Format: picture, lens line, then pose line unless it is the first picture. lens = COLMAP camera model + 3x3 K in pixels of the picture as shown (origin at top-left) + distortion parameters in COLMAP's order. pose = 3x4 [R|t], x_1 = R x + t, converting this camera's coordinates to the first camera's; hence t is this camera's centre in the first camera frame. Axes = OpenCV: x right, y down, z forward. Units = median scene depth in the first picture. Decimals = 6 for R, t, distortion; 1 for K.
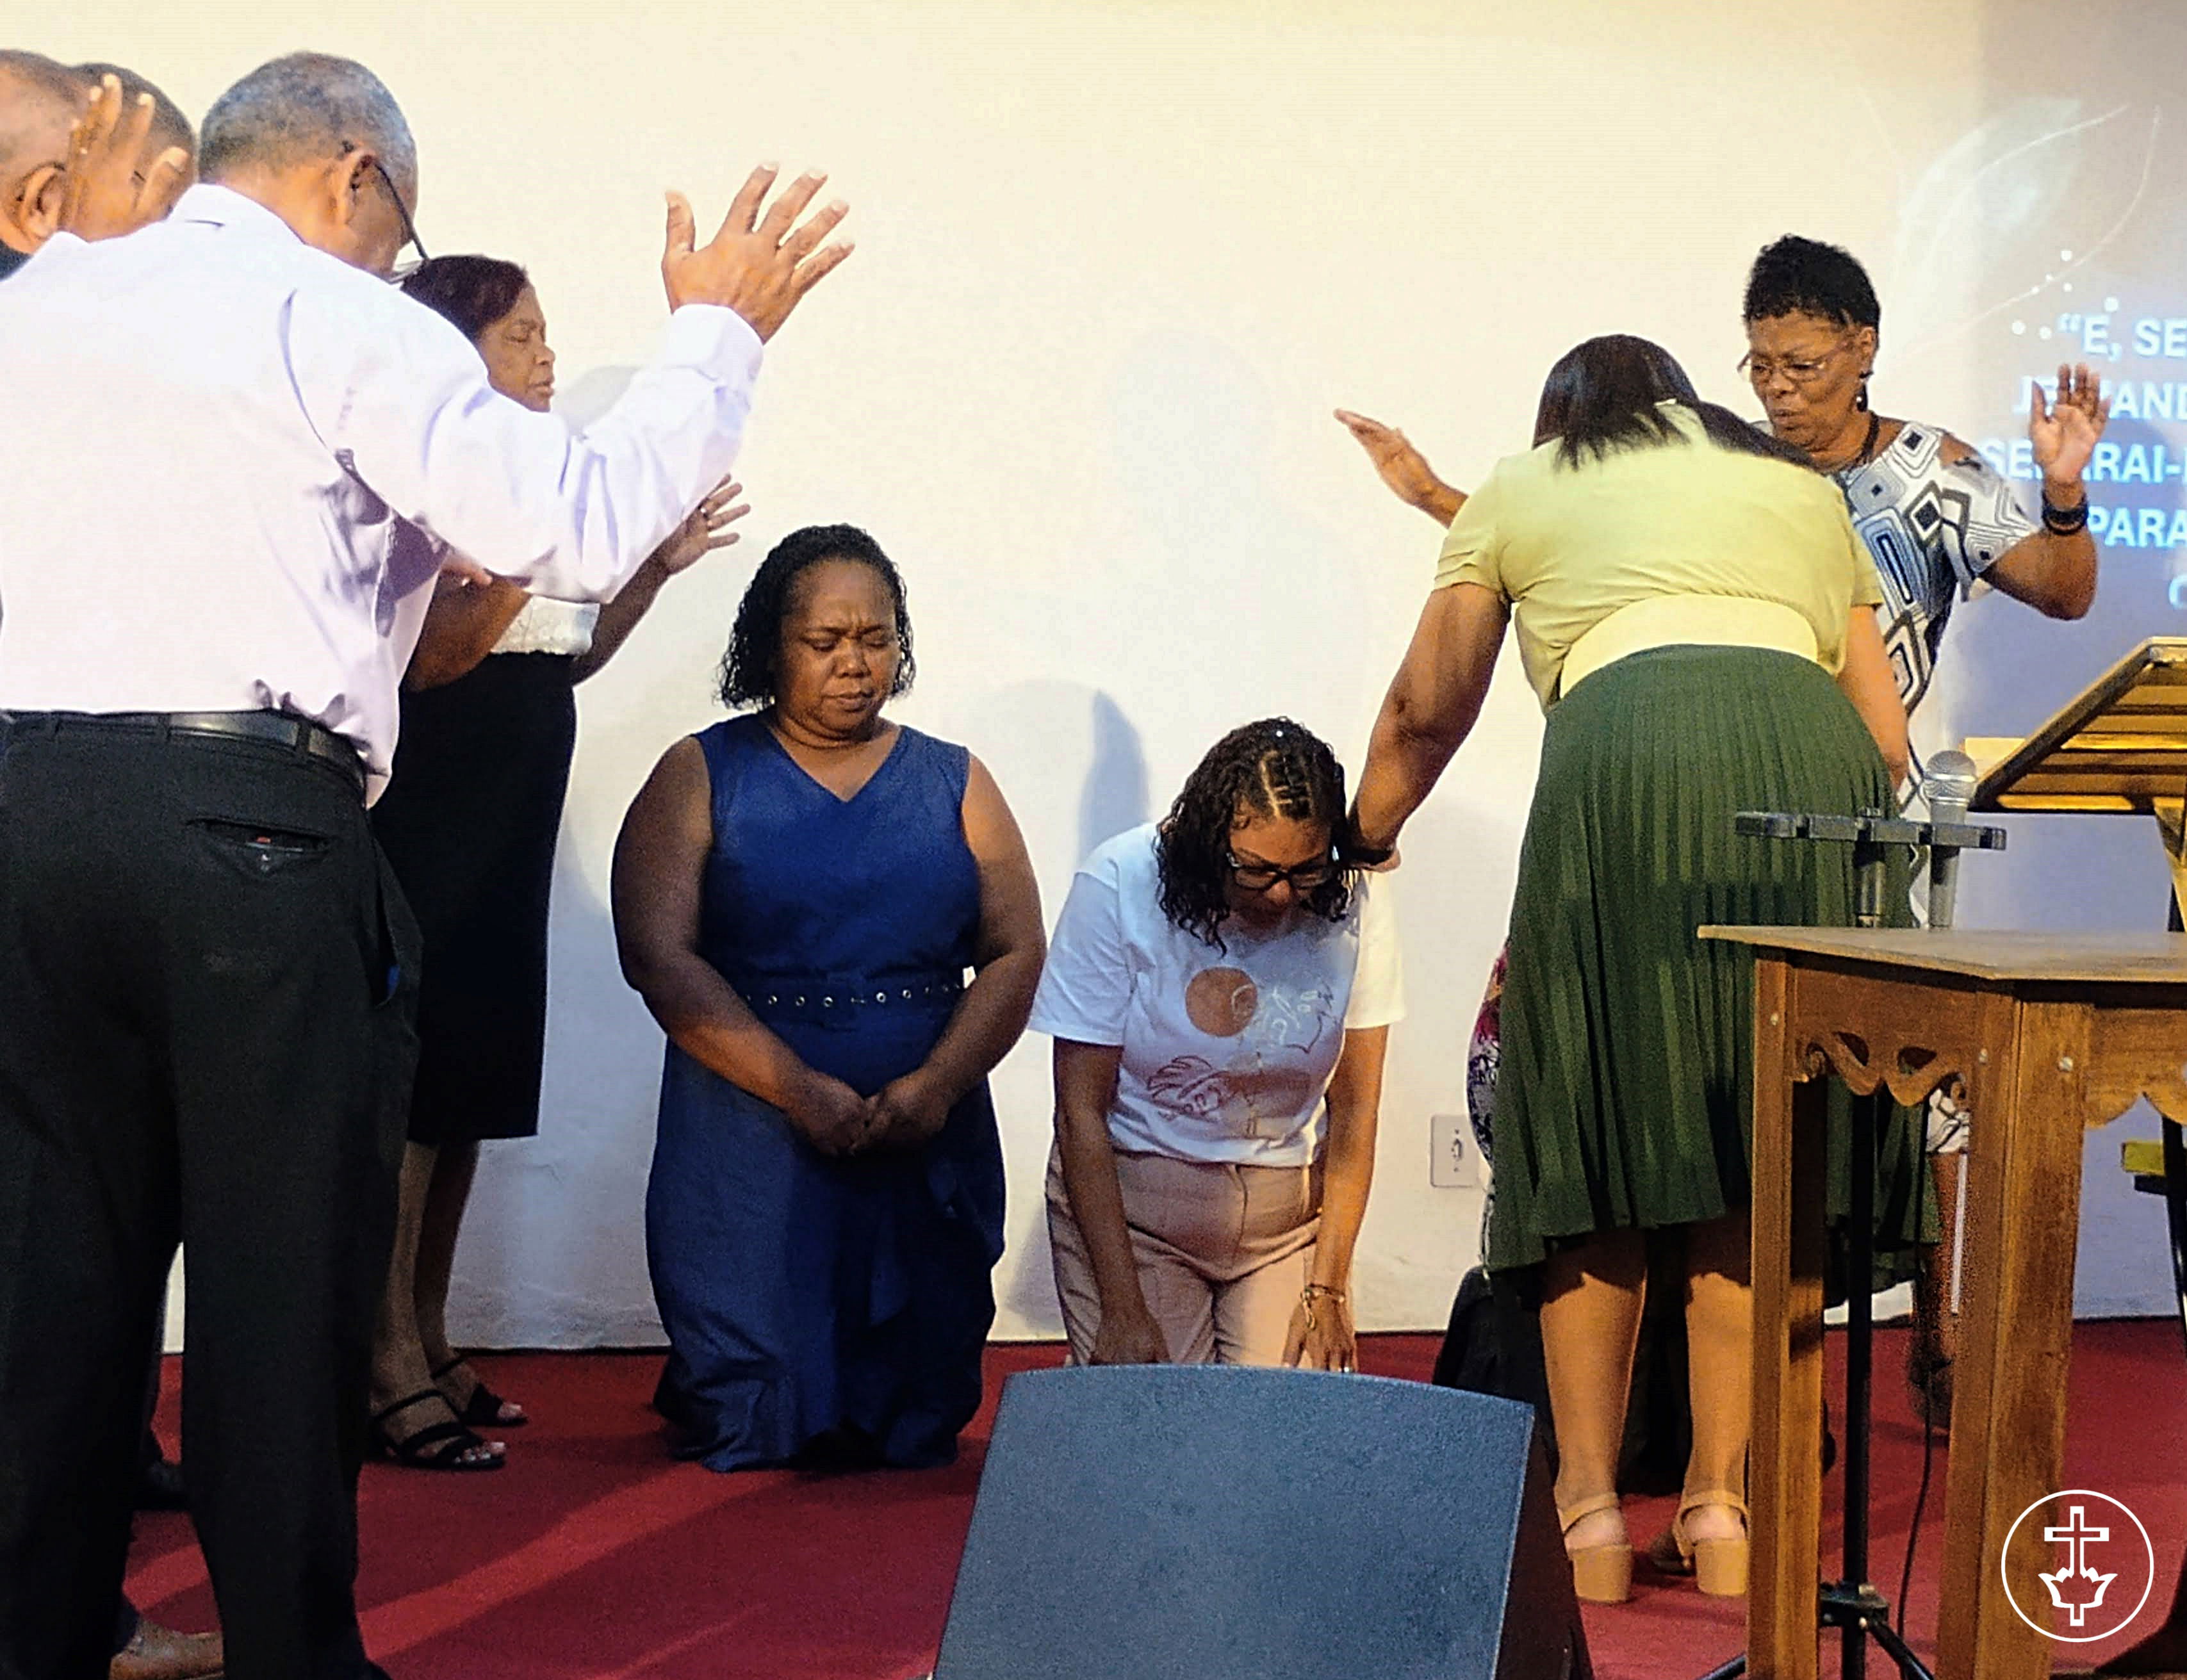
lens RADIAL K [[4460.7, 0, 1225.1], [0, 4460.7, 677.8], [0, 0, 1]] dist [0.033877, 0.000000]
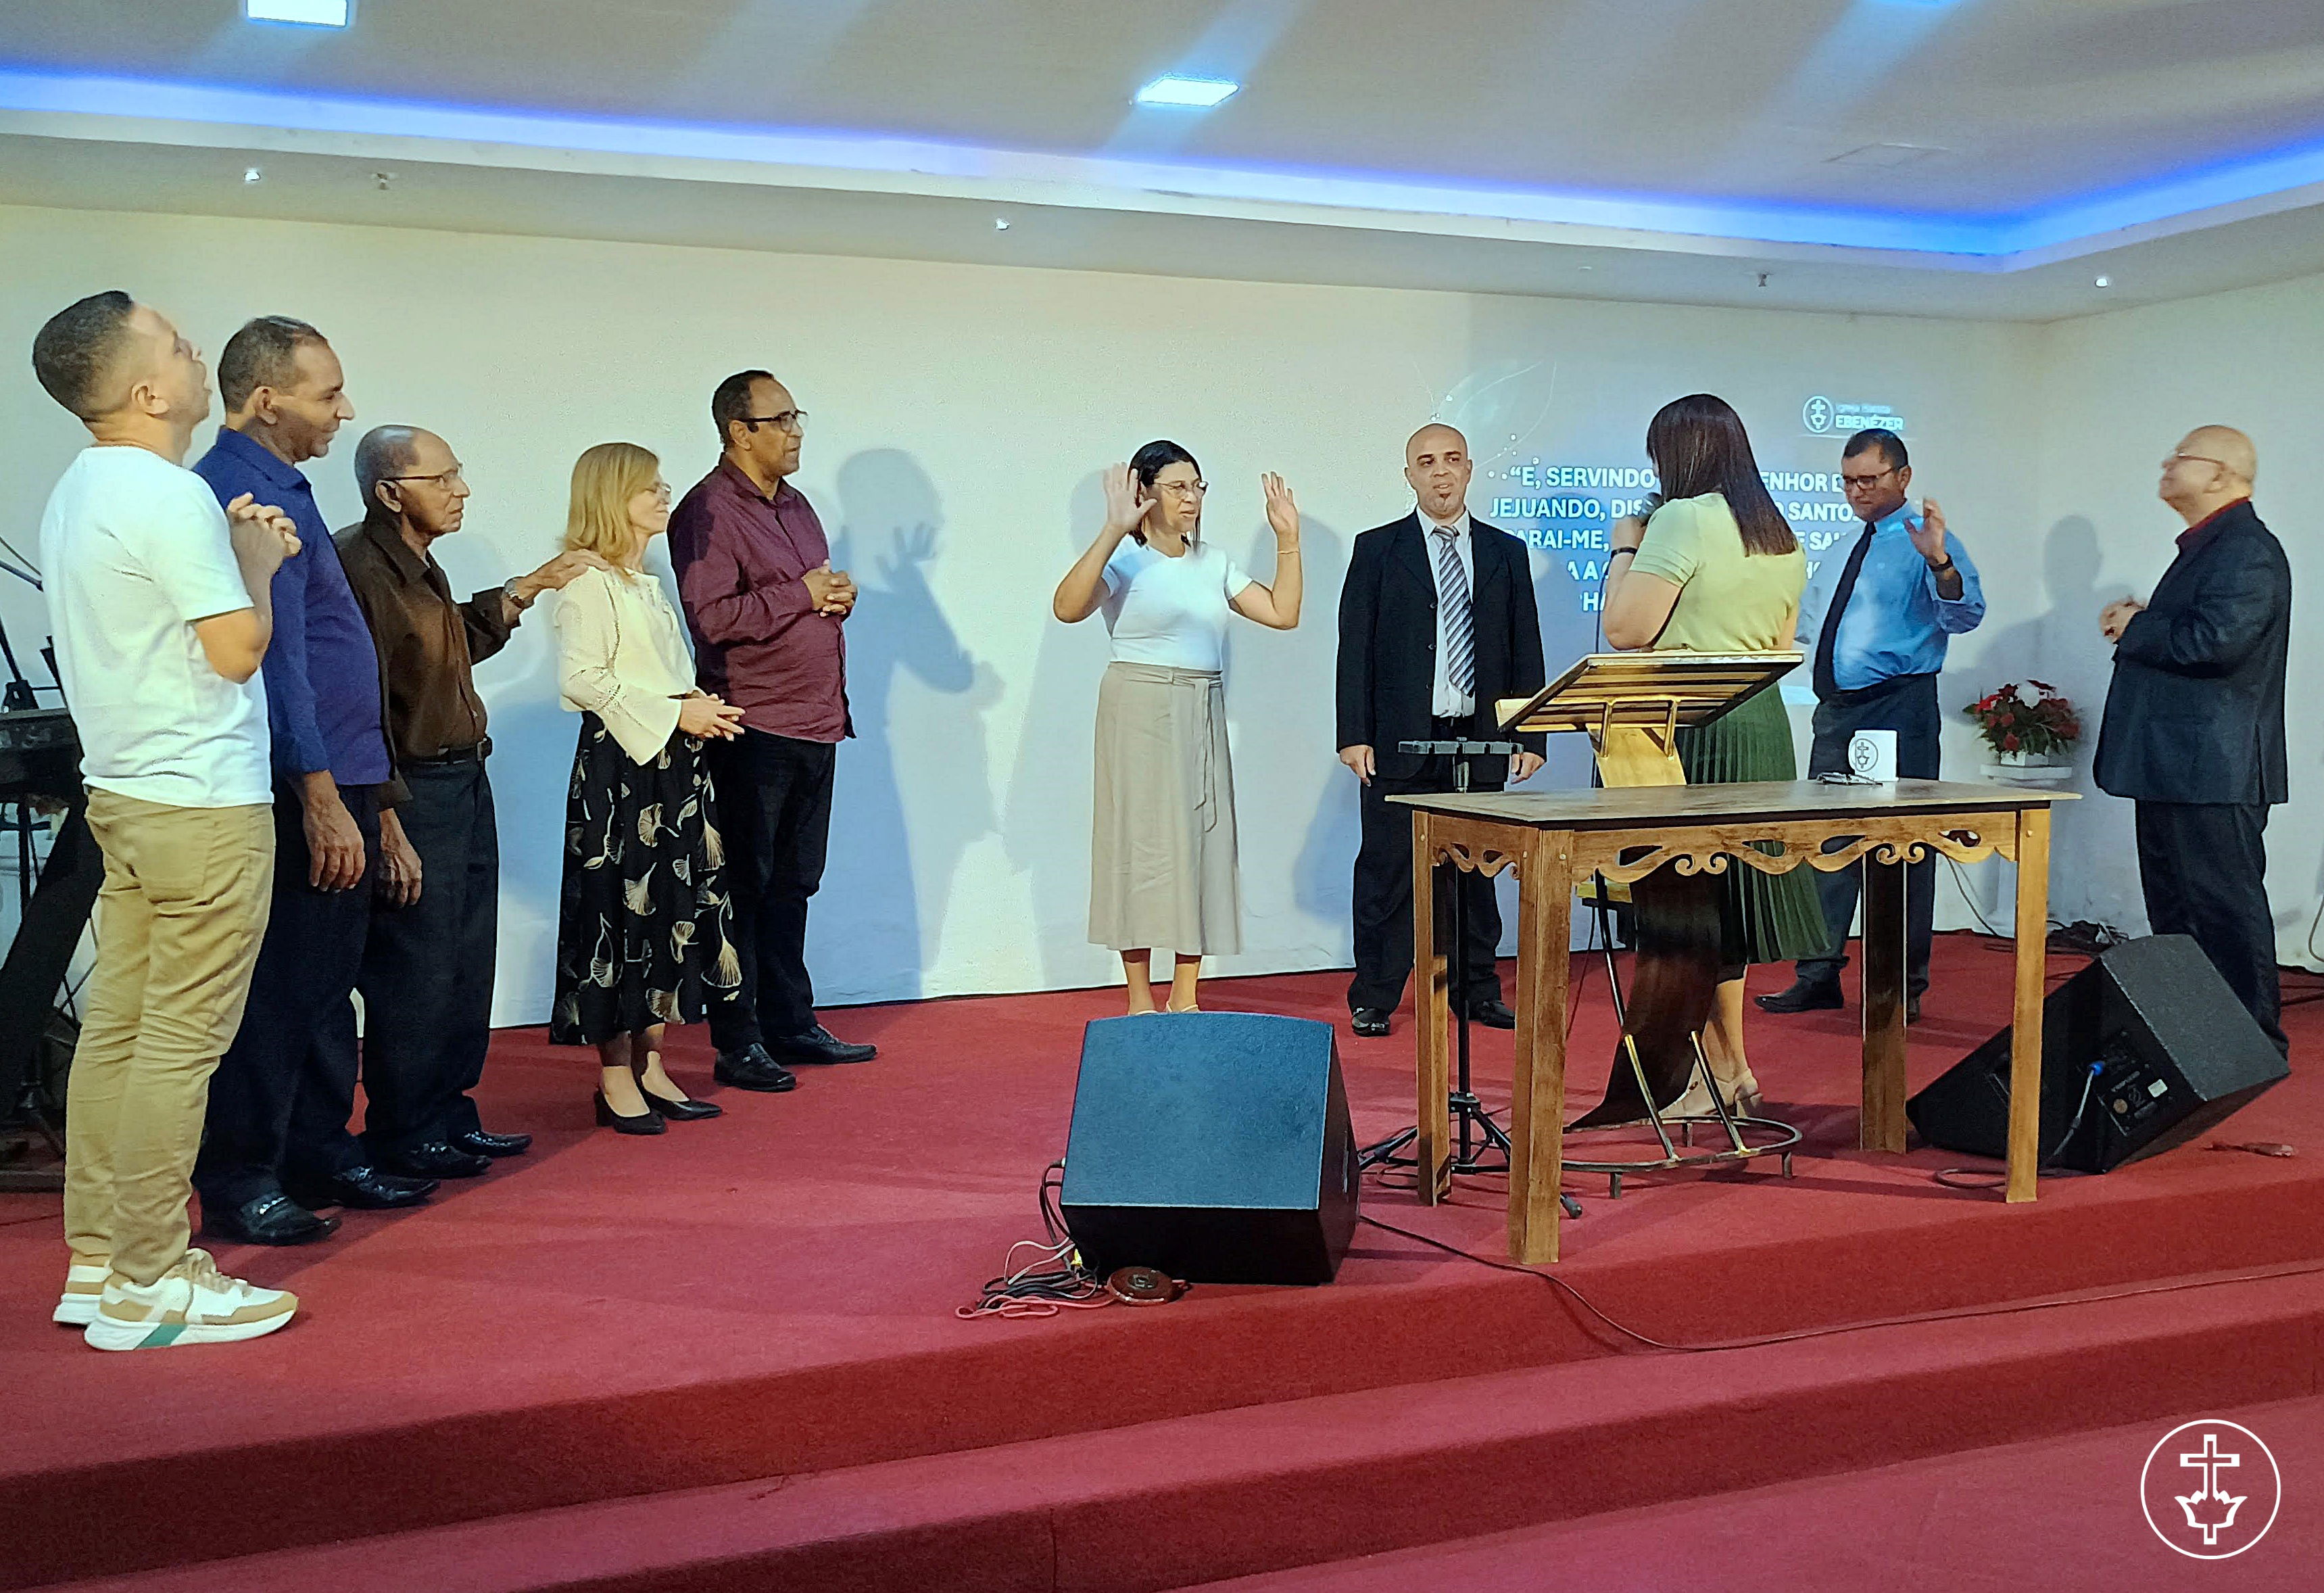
lens RADIAL K [[2350.0, 0, 1327.3], [0, 2350.0, 811.5], [0, 0, 1]] dist [0.051472, 0.000000]
pose [[0.992004, -0.042379, 0.118879, -0.056544], [0.032506, 0.995953, 0.083795, -0.032510], [-0.121949, -0.079260, 0.989367, -0.116694]]
